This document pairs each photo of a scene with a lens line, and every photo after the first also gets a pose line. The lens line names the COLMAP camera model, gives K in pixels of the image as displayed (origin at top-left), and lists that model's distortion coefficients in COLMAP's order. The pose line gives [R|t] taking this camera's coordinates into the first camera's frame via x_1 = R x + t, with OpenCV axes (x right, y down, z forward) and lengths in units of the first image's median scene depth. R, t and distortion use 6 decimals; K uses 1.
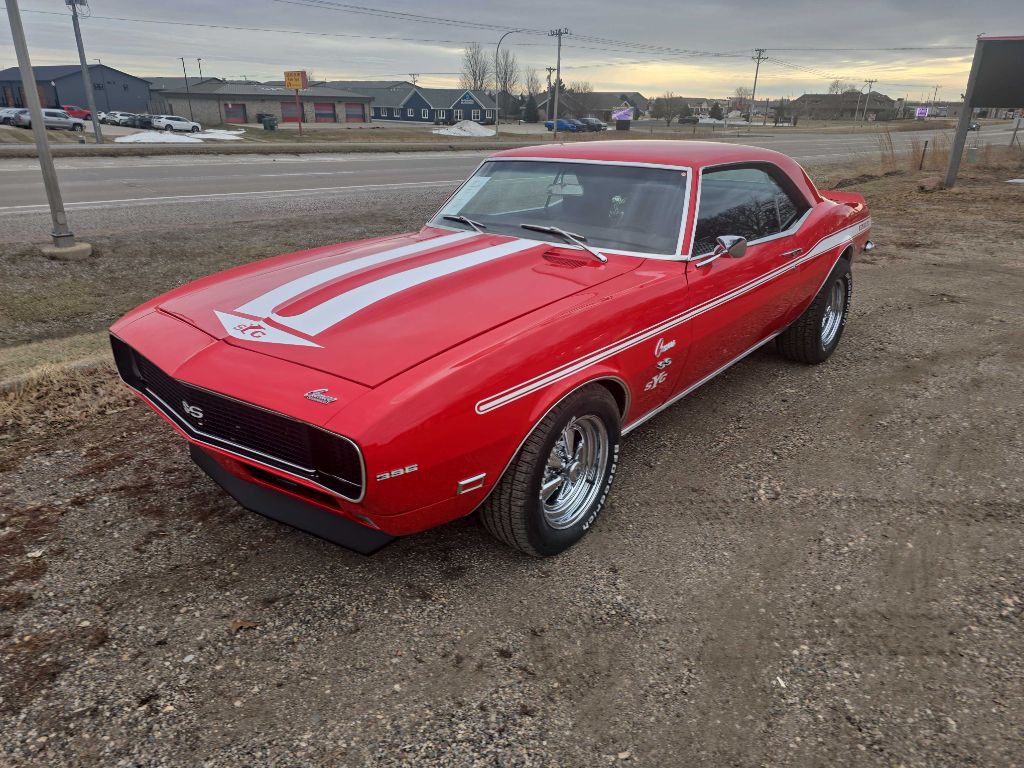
lens RADIAL K [[692.5, 0, 517.5], [0, 692.5, 385.1], [0, 0, 1]] dist [0.055862, -0.047264]
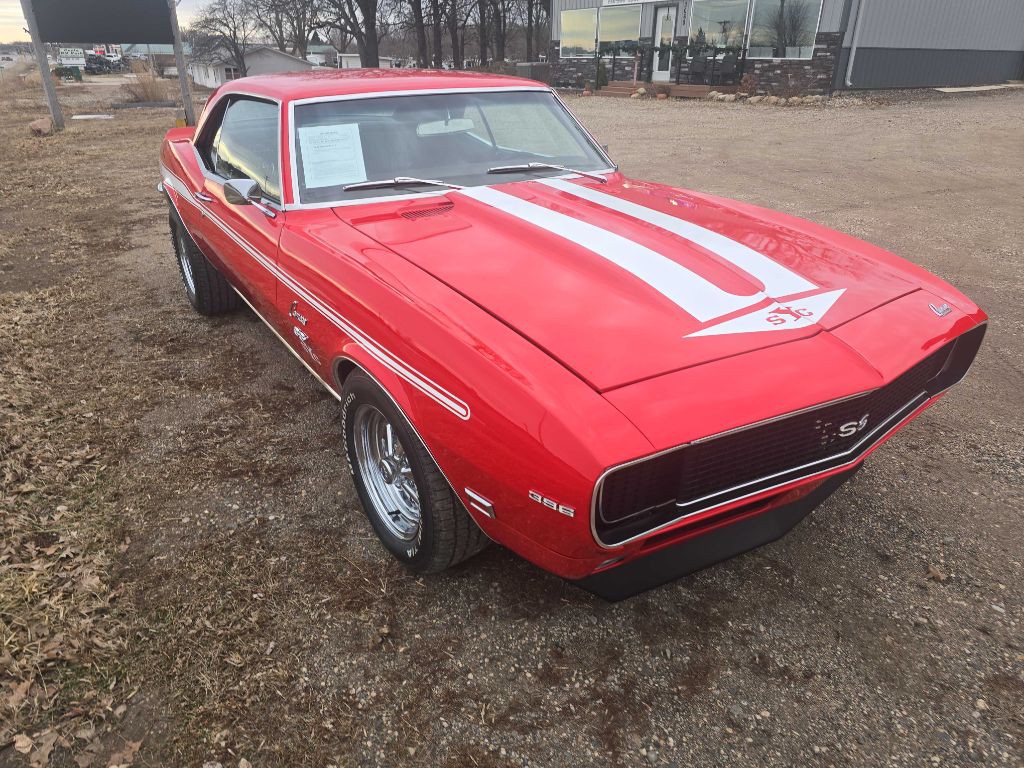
lens RADIAL K [[681.8, 0, 513.0], [0, 681.8, 383.8], [0, 0, 1]] dist [0.050406, -0.040206]
pose [[0.287694, -0.424066, 0.858720, -0.109754], [0.356001, 0.879732, 0.315173, -0.034172], [-0.889098, 0.215032, 0.404061, 0.093181]]
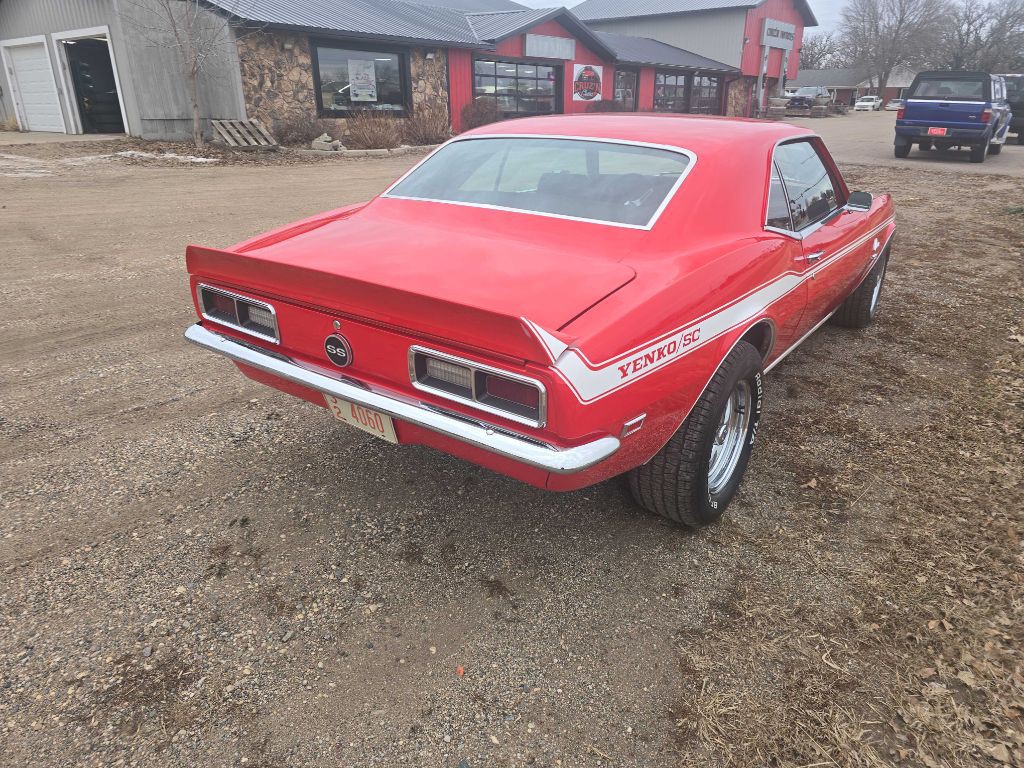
lens RADIAL K [[684.5, 0, 505.7], [0, 684.5, 385.1], [0, 0, 1]] dist [0.051274, -0.041062]
pose [[-0.997802, 0.007394, -0.065856, 0.063976], [-0.040508, 0.718435, 0.694414, -0.109458], [0.052447, 0.695555, -0.716556, 0.290012]]
